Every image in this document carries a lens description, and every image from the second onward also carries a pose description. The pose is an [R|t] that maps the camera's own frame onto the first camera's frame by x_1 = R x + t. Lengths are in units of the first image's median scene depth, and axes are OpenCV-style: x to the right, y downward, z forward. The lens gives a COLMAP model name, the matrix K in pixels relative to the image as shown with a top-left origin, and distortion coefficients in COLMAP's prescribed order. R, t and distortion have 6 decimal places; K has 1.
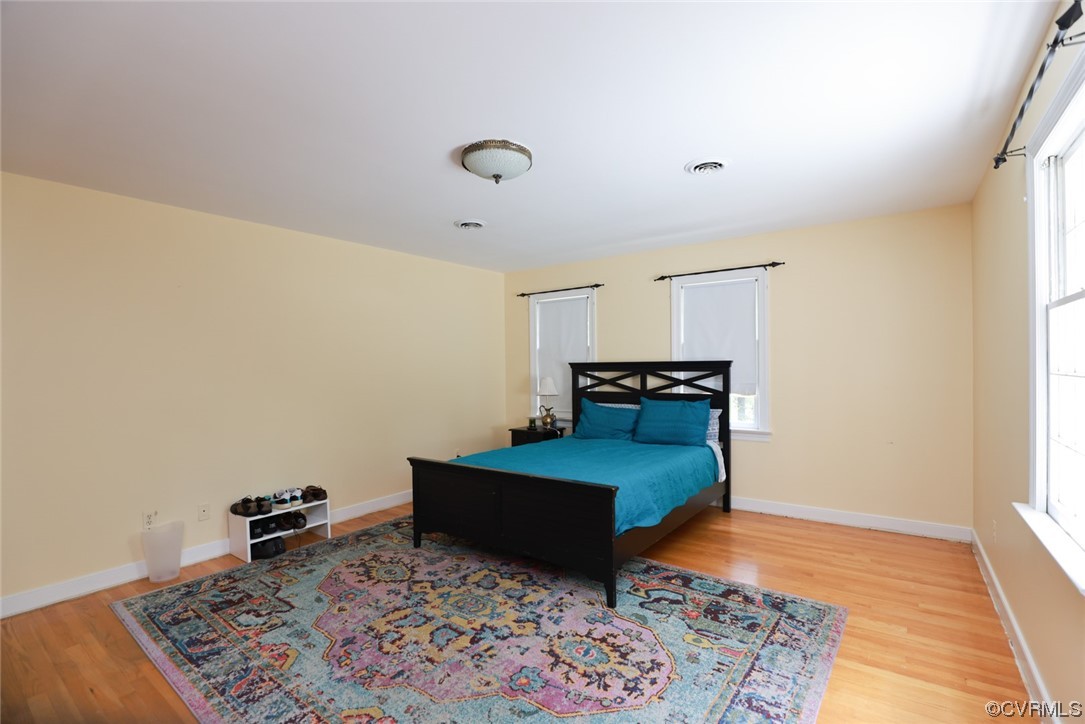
lens RADIAL K [[496.0, 0, 544.6], [0, 496.0, 363.5], [0, 0, 1]] dist [-0.035946, 0.007025]
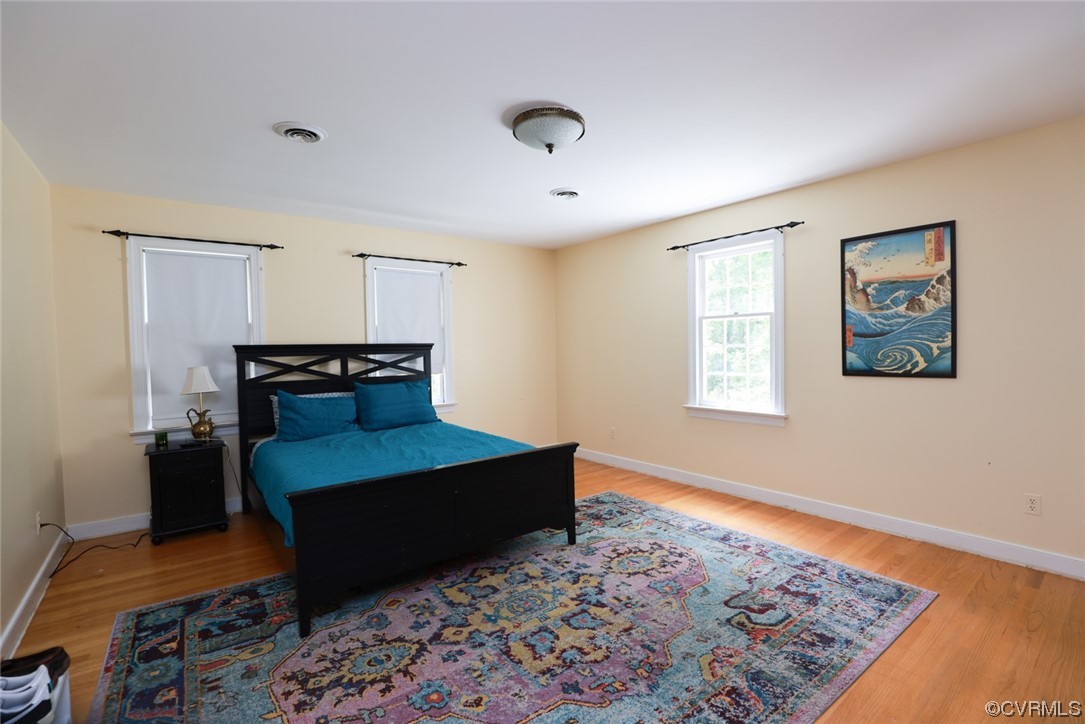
lens RADIAL K [[496.0, 0, 544.6], [0, 496.0, 363.5], [0, 0, 1]] dist [-0.035946, 0.007025]
pose [[0.272785, -0.023403, 0.961790, -1.079949], [0.011491, 0.999712, 0.021067, 0.032327], [-0.962006, 0.005305, 0.272976, 0.773832]]
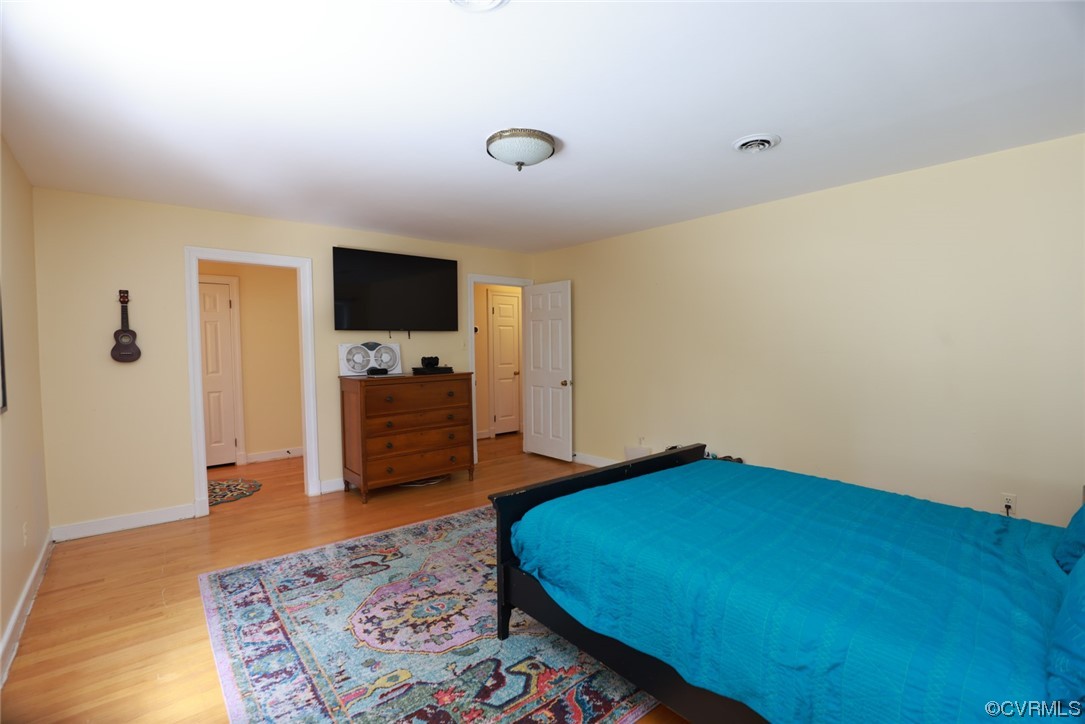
lens RADIAL K [[496.0, 0, 544.6], [0, 496.0, 363.5], [0, 0, 1]] dist [-0.035946, 0.007025]
pose [[-0.226674, 0.056569, -0.972327, 0.955287], [0.018110, 0.998384, 0.053863, -0.015644], [0.973802, -0.005400, -0.227332, 1.328842]]
